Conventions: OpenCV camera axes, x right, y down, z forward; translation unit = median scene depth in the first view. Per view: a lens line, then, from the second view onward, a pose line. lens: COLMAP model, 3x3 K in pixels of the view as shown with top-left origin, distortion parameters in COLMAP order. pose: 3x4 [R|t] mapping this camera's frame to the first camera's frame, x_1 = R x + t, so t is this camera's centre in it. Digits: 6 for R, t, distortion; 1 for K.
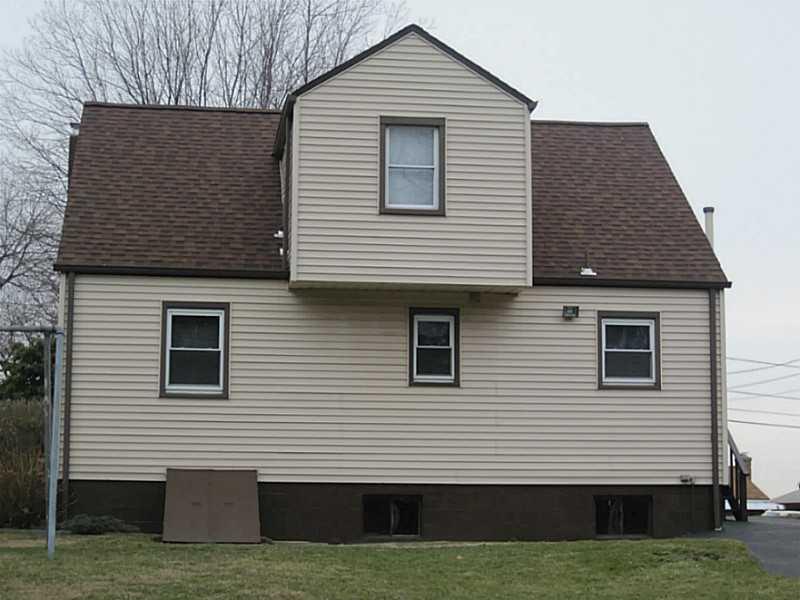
lens RADIAL K [[954.0, 0, 400.0], [0, 954.0, 300.0], [0, 0, 1]] dist [-0.133674, 0.034879]
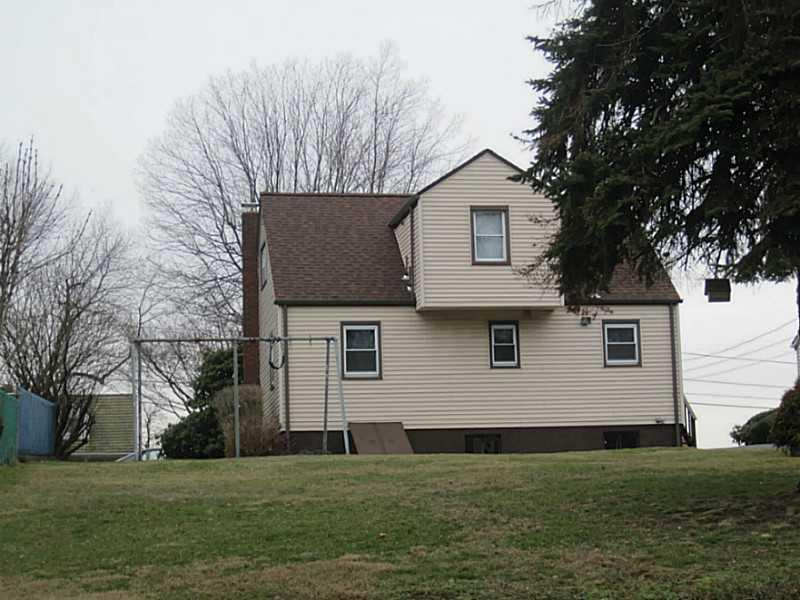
lens RADIAL K [[838.1, 0, 400.0], [0, 838.1, 300.0], [0, 0, 1]] dist [-0.187866, 0.197310]
pose [[0.999581, -0.028044, 0.007119, -0.152605], [0.028172, 0.999429, -0.018678, -0.005183], [-0.006591, 0.018871, 0.999800, -0.437820]]
